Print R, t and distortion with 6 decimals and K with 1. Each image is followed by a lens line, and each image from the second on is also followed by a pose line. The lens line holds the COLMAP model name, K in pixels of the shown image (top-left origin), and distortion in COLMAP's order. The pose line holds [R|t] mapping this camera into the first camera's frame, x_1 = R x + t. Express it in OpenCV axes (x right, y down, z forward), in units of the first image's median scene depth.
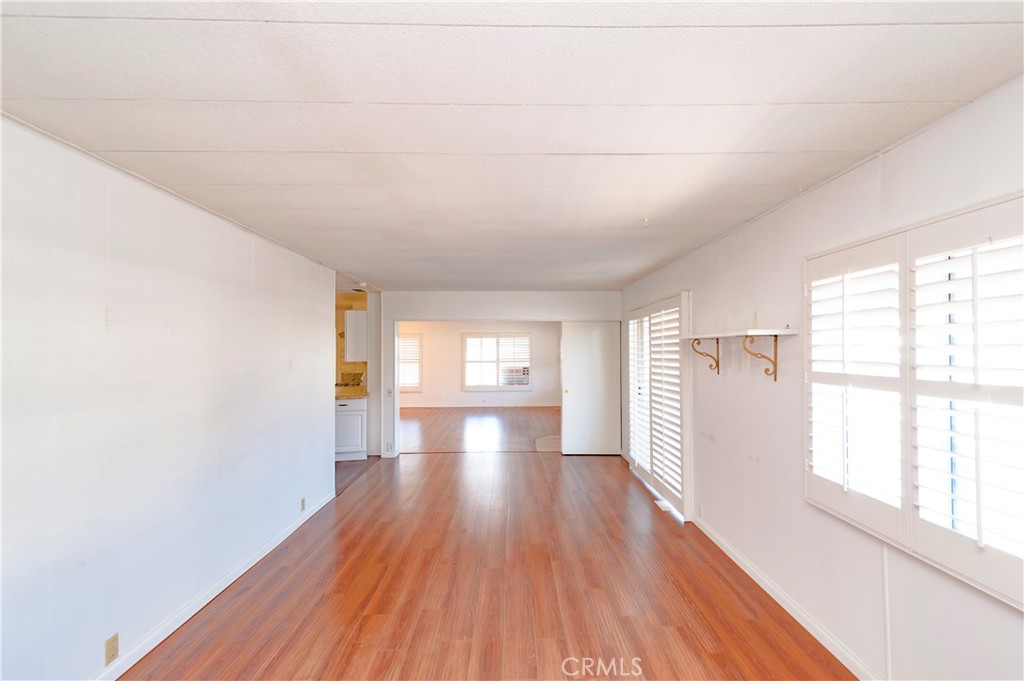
lens RADIAL K [[463.6, 0, 512.4], [0, 463.6, 341.5], [0, 0, 1]] dist [0.011430, -0.002417]
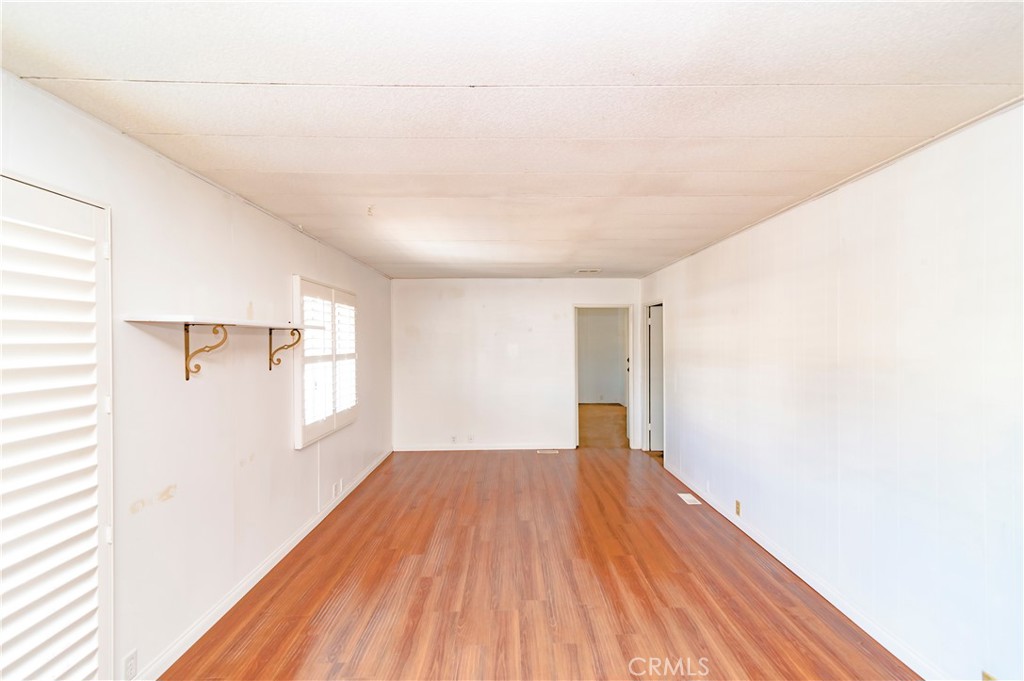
lens RADIAL K [[463.6, 0, 510.8], [0, 463.6, 346.0], [0, 0, 1]] dist [0.011430, -0.002417]
pose [[-0.999960, 0.008916, 0.000375, -0.005274], [0.008912, 0.999915, -0.009551, 0.036685], [-0.000460, -0.009547, -0.999954, 1.784476]]
